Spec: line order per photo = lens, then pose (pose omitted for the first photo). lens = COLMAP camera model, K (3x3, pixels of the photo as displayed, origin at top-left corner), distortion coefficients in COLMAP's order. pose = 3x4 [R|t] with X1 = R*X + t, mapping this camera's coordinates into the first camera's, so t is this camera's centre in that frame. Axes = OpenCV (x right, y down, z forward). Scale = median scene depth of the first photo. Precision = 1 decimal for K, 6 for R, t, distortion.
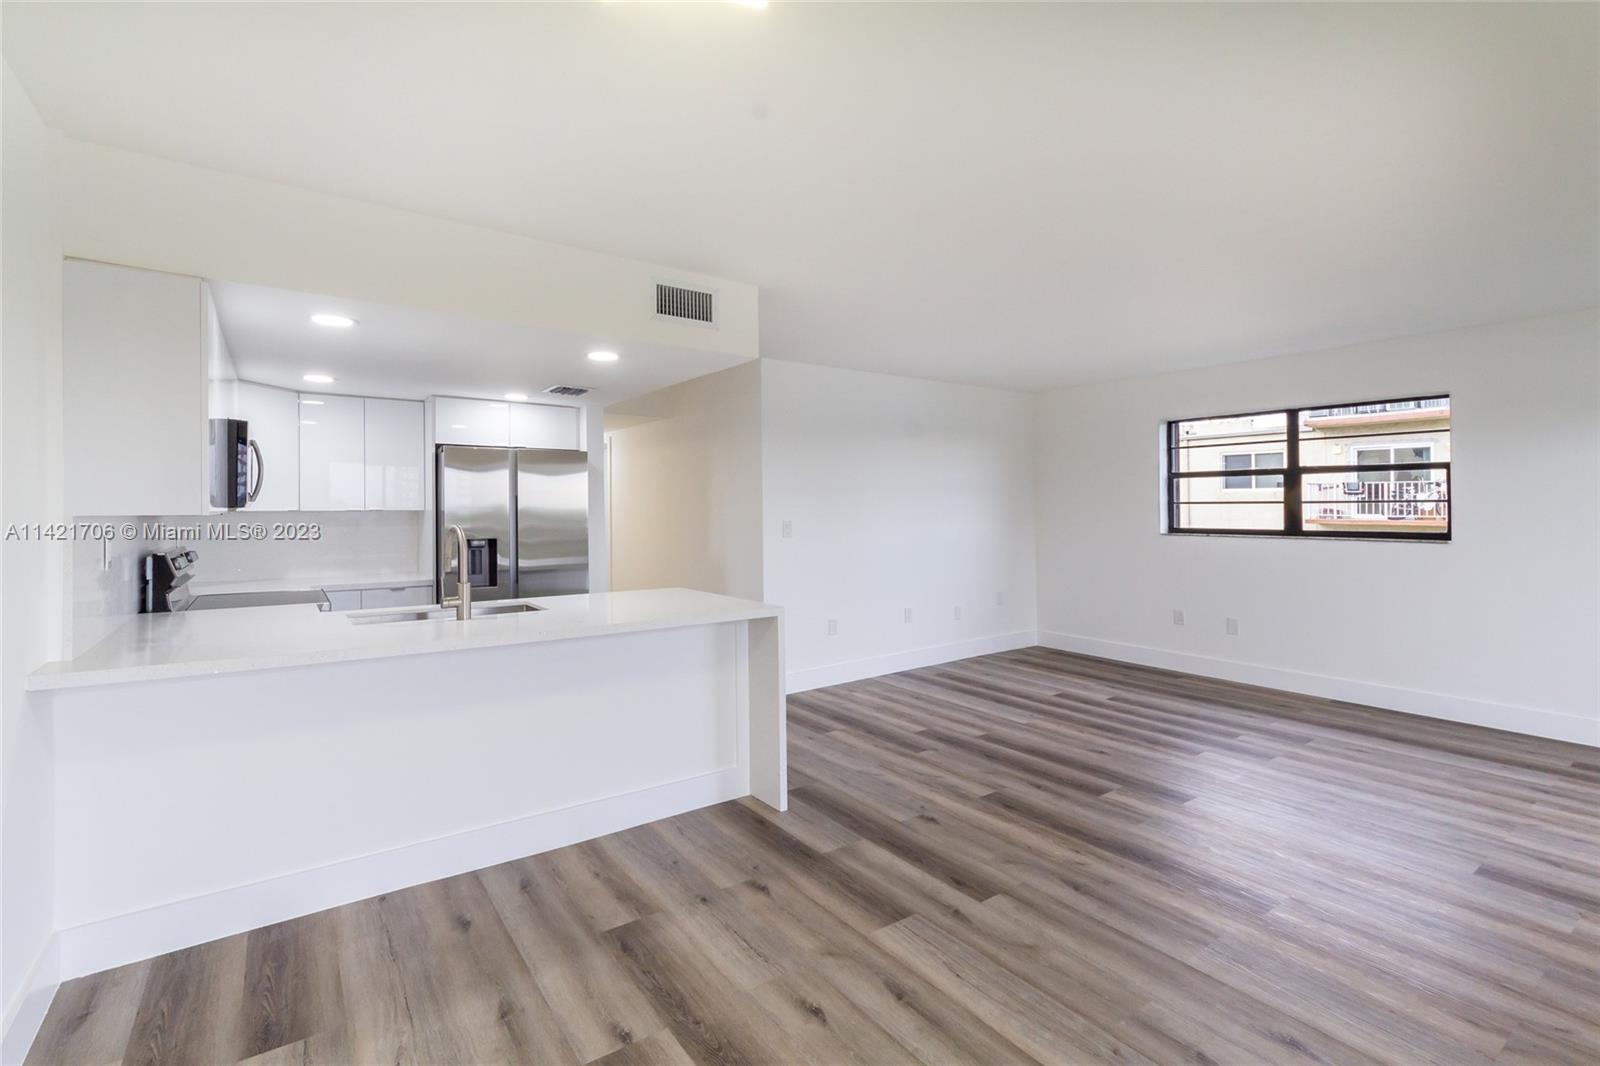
lens RADIAL K [[722.3, 0, 795.9], [0, 722.3, 523.6], [0, 0, 1]] dist [0.000332, 0.001040]
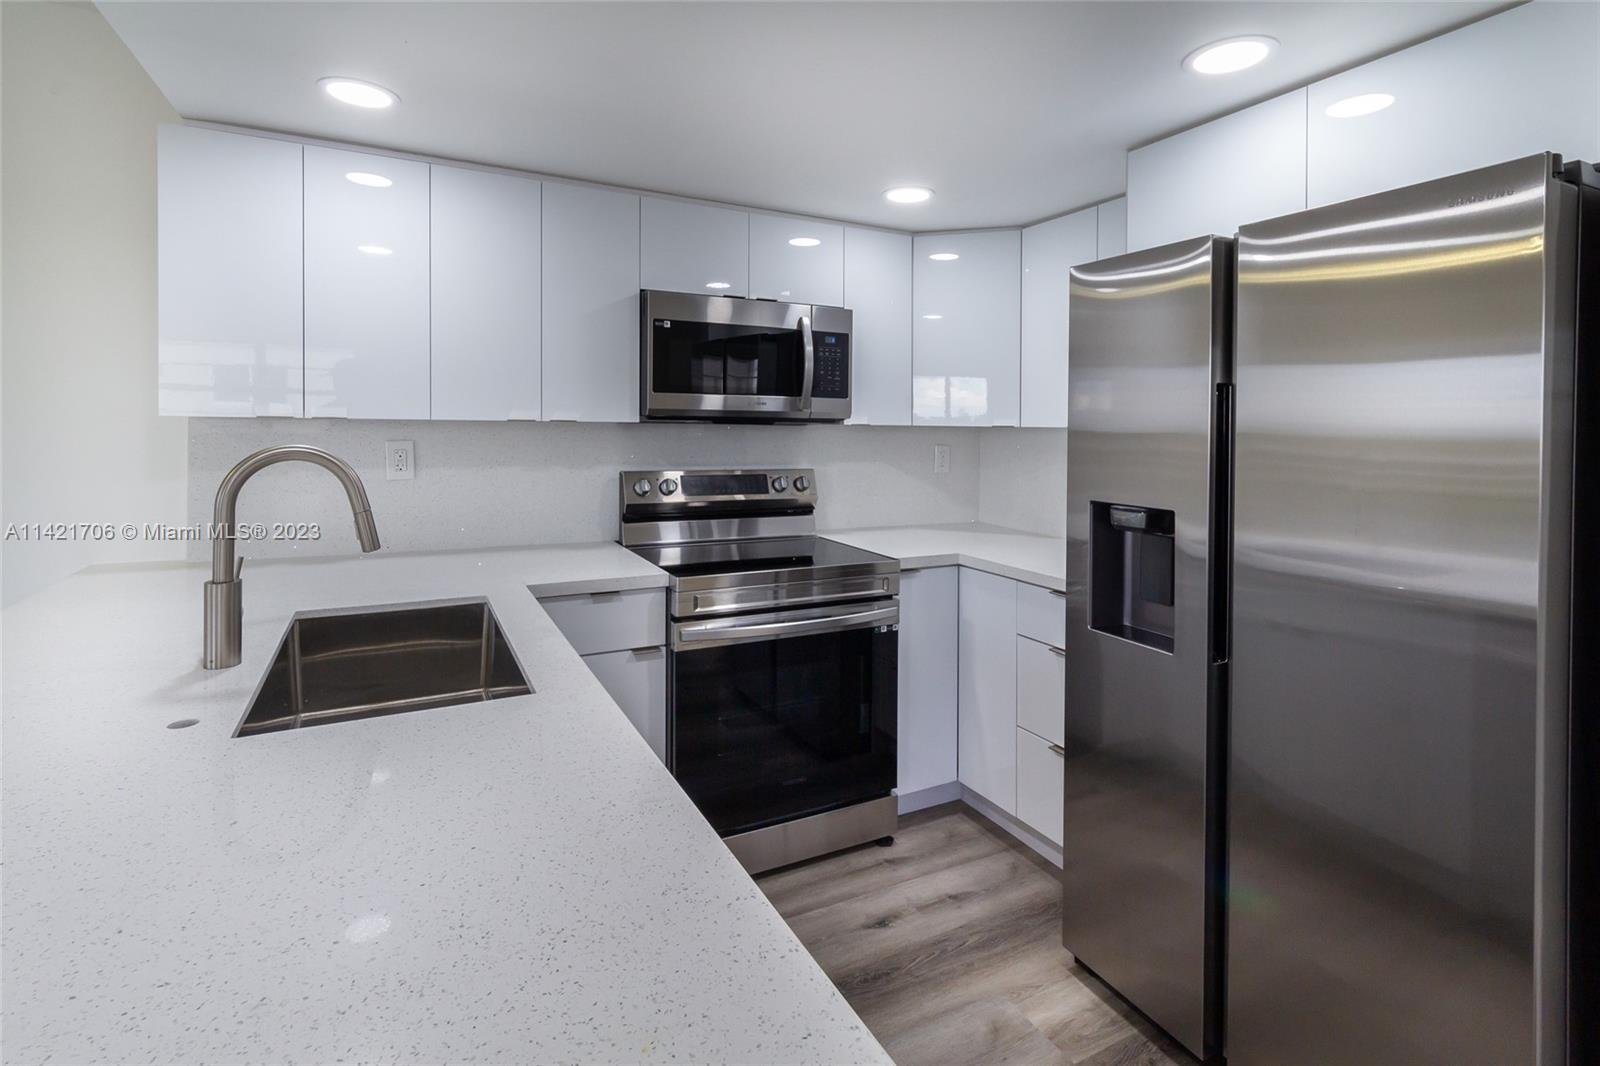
lens RADIAL K [[773.0, 0, 787.6], [0, 773.0, 475.6], [0, 0, 1]] dist [0.001489, 0.001601]
pose [[-0.140385, 0.066456, -0.987864, -0.028837], [-0.034975, 0.996789, 0.072027, -0.018258], [0.989479, 0.044662, -0.137610, 0.969992]]
